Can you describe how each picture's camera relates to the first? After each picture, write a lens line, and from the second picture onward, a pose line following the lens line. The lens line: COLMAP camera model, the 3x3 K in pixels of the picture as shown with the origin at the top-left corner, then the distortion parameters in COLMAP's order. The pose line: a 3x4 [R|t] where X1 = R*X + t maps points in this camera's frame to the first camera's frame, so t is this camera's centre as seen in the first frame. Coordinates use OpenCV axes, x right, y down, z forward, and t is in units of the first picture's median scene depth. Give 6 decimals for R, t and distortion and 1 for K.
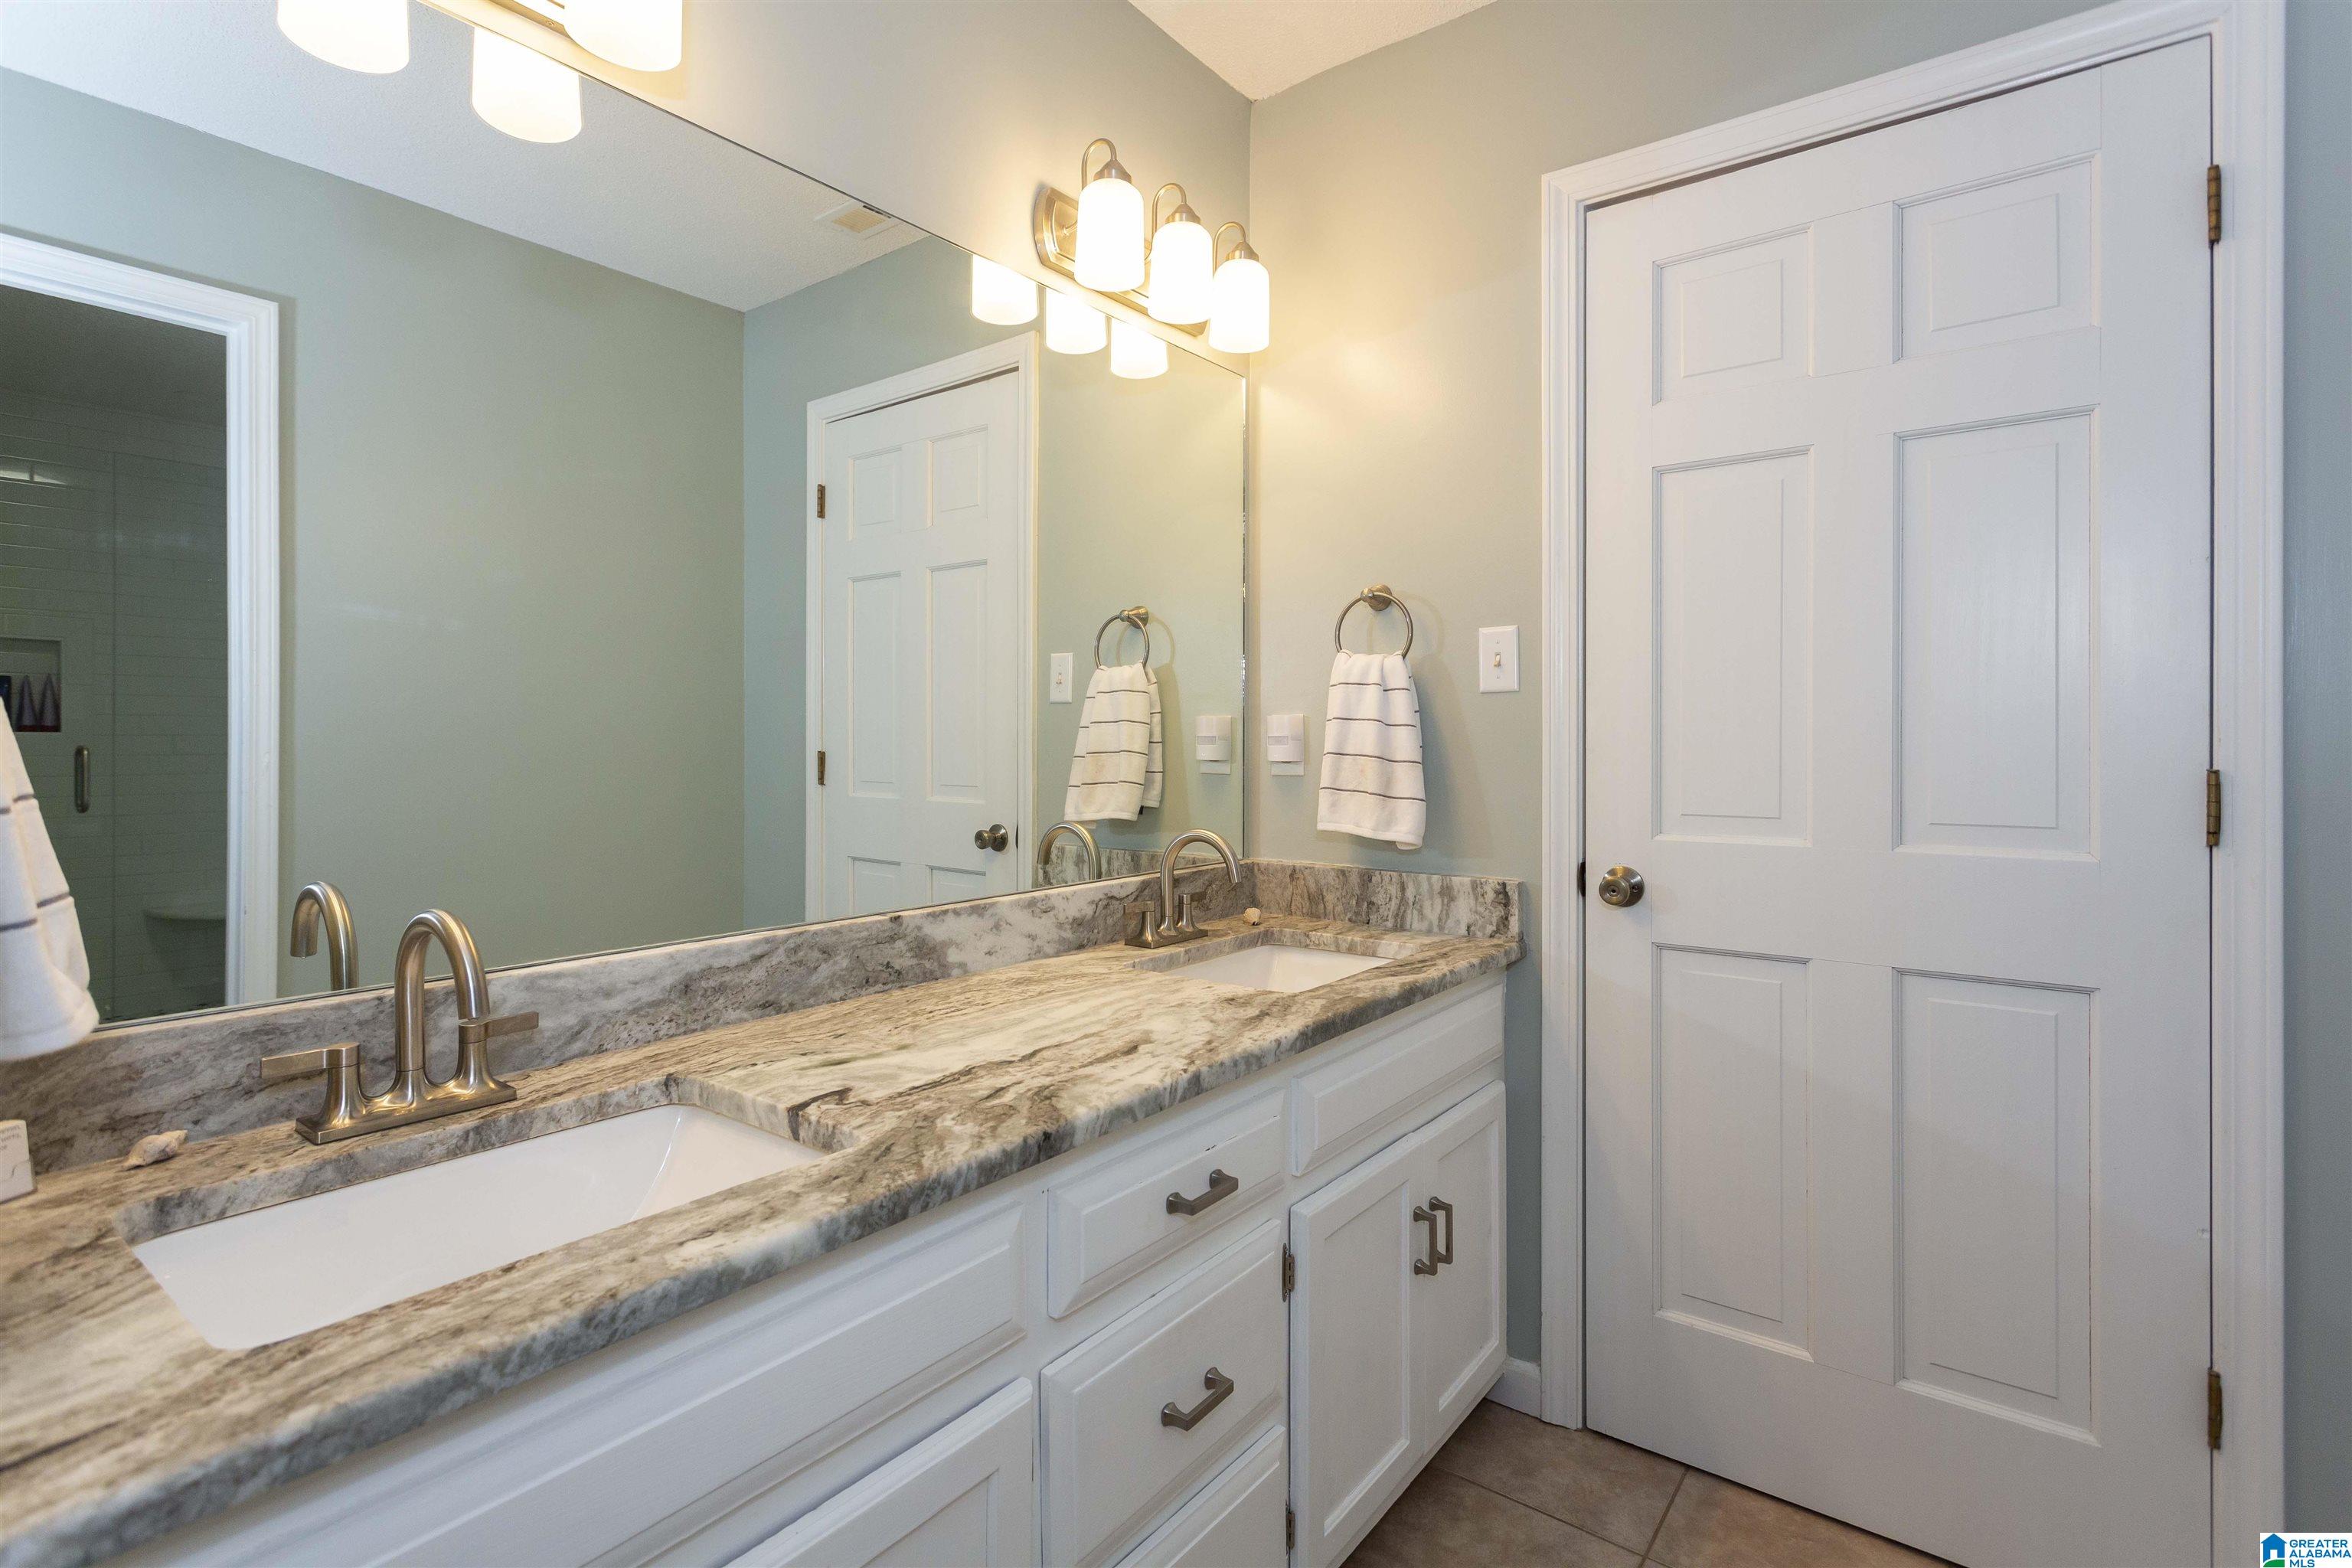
lens RADIAL K [[1129.3, 0, 1171.4], [0, 1129.3, 764.5], [0, 0, 1]] dist [0.001265, 0.004176]
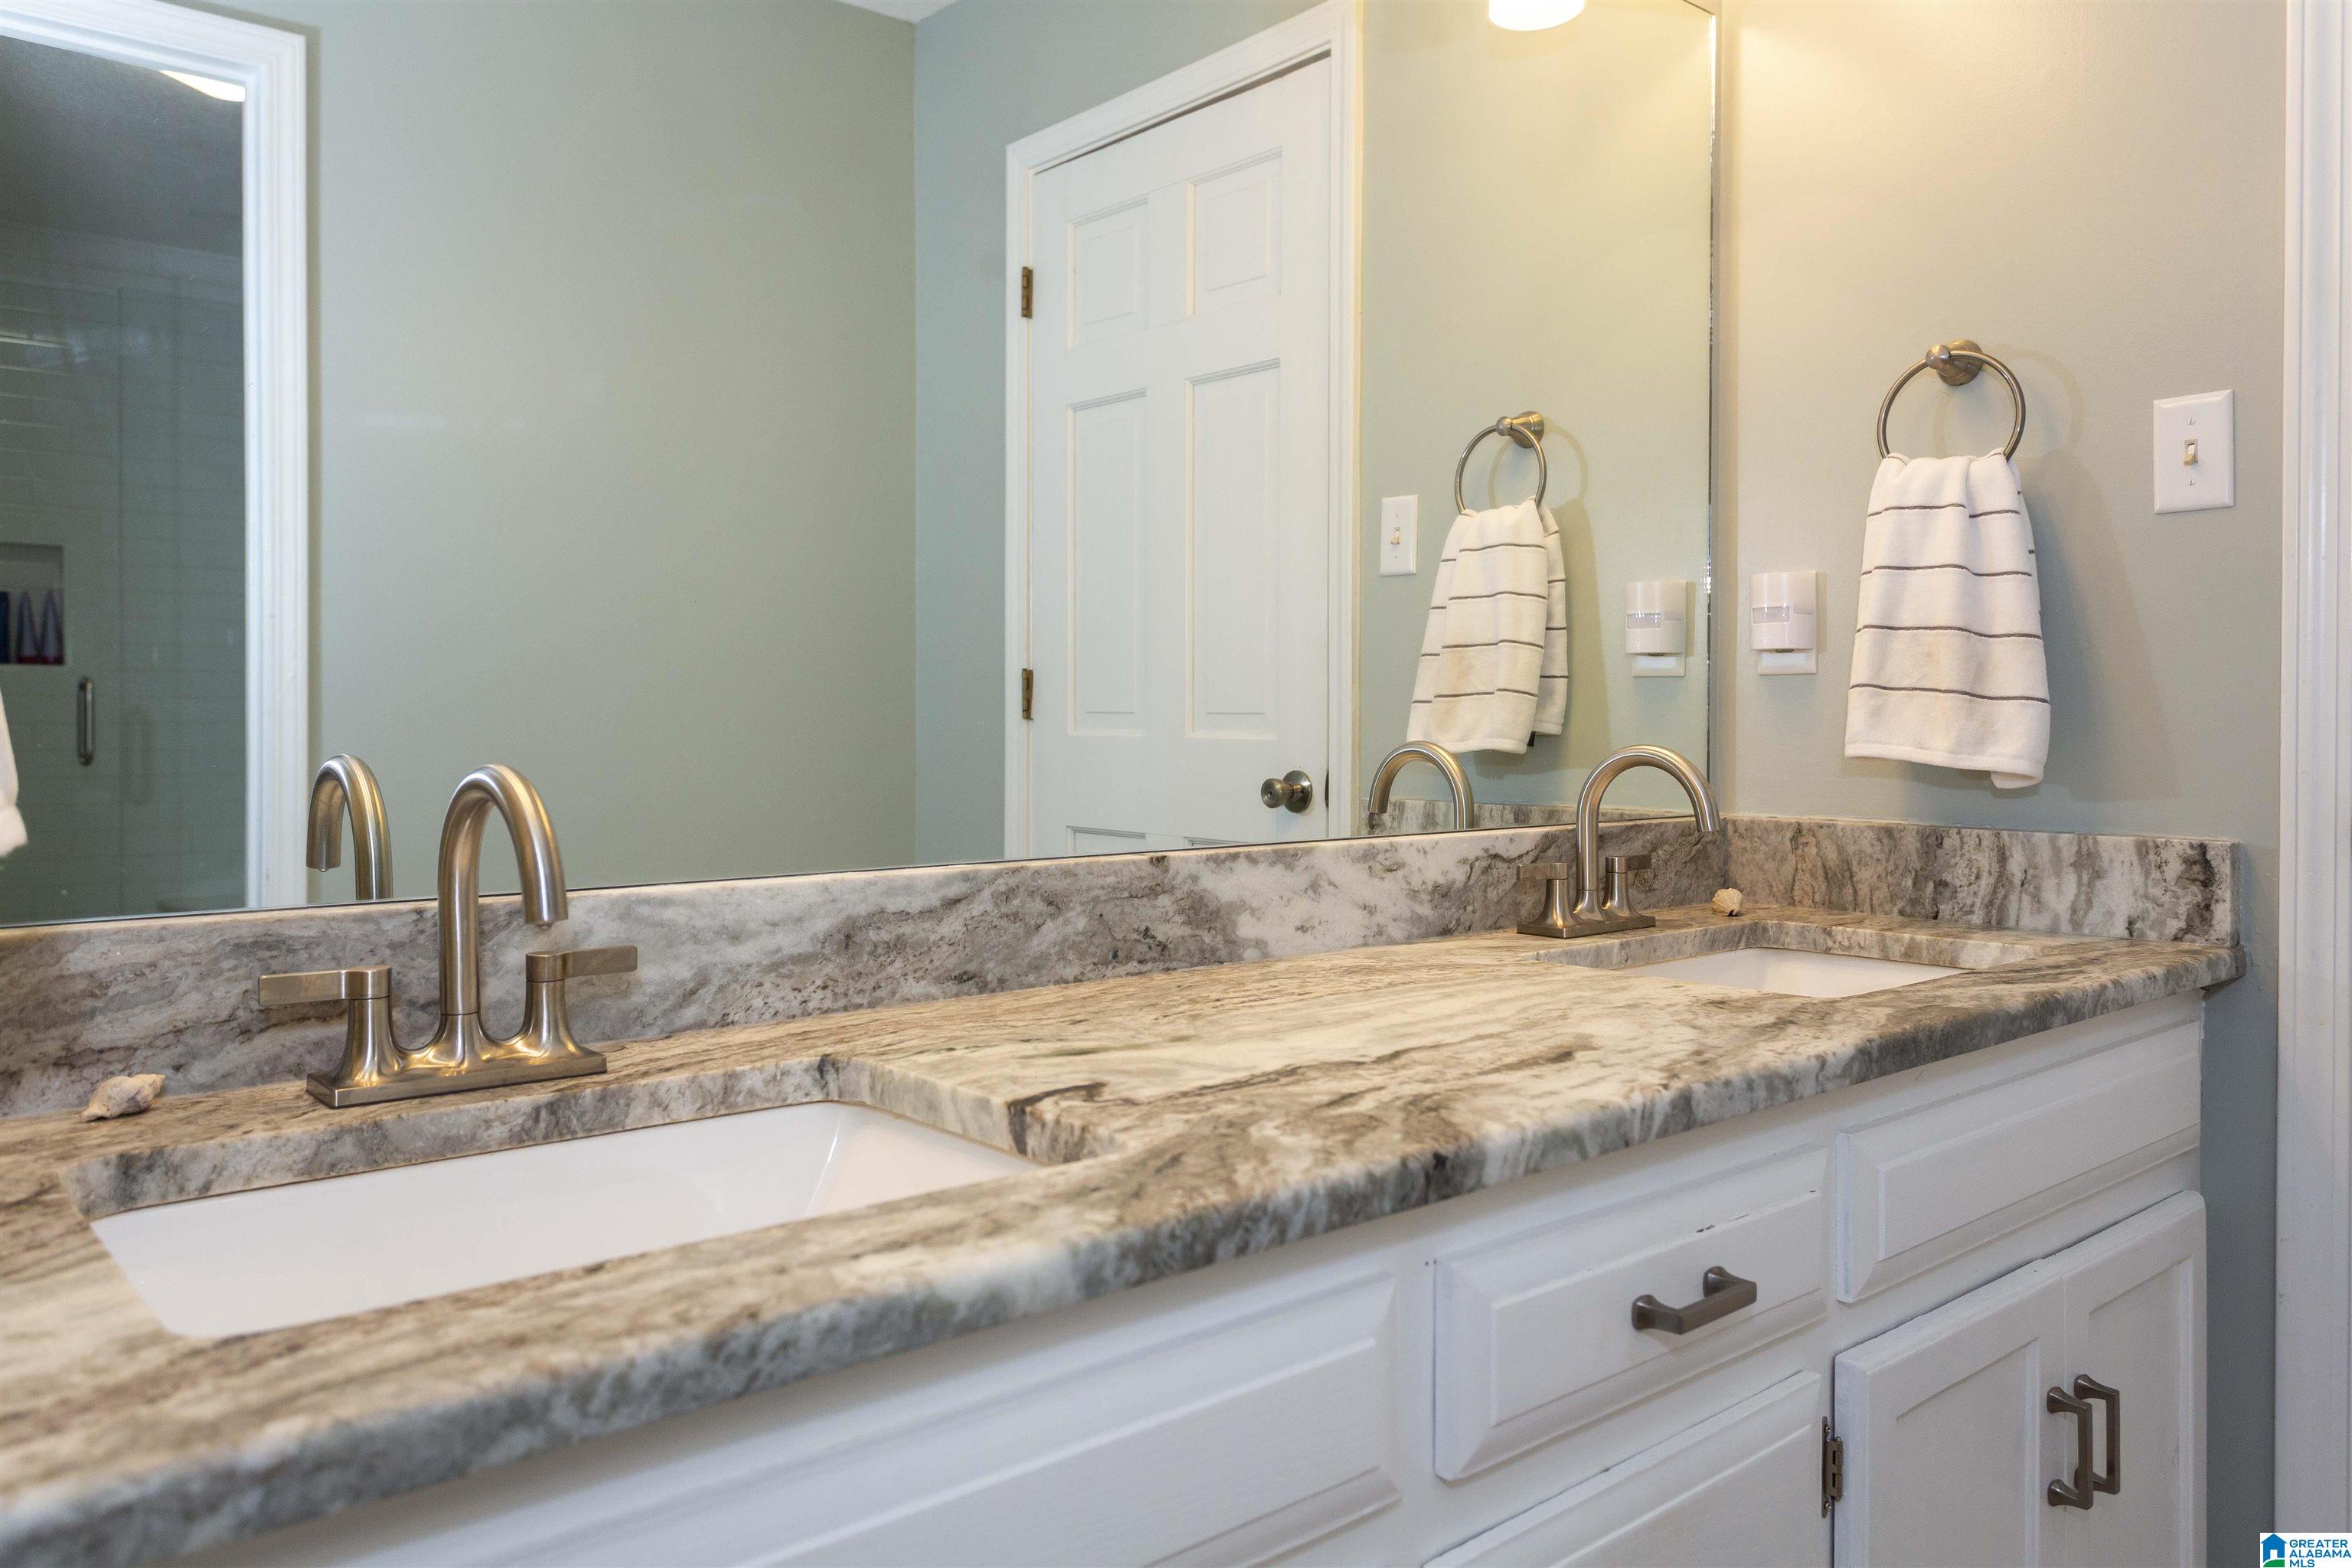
lens RADIAL K [[1713.2, 0, 1176.3], [0, 1713.2, 776.0], [0, 0, 1]] dist [-0.002560, 0.018918]
pose [[0.978993, 0.006859, -0.203776, -0.051433], [-0.003895, 0.999881, 0.014943, 0.094455], [0.203854, -0.013835, 0.978903, 0.091483]]
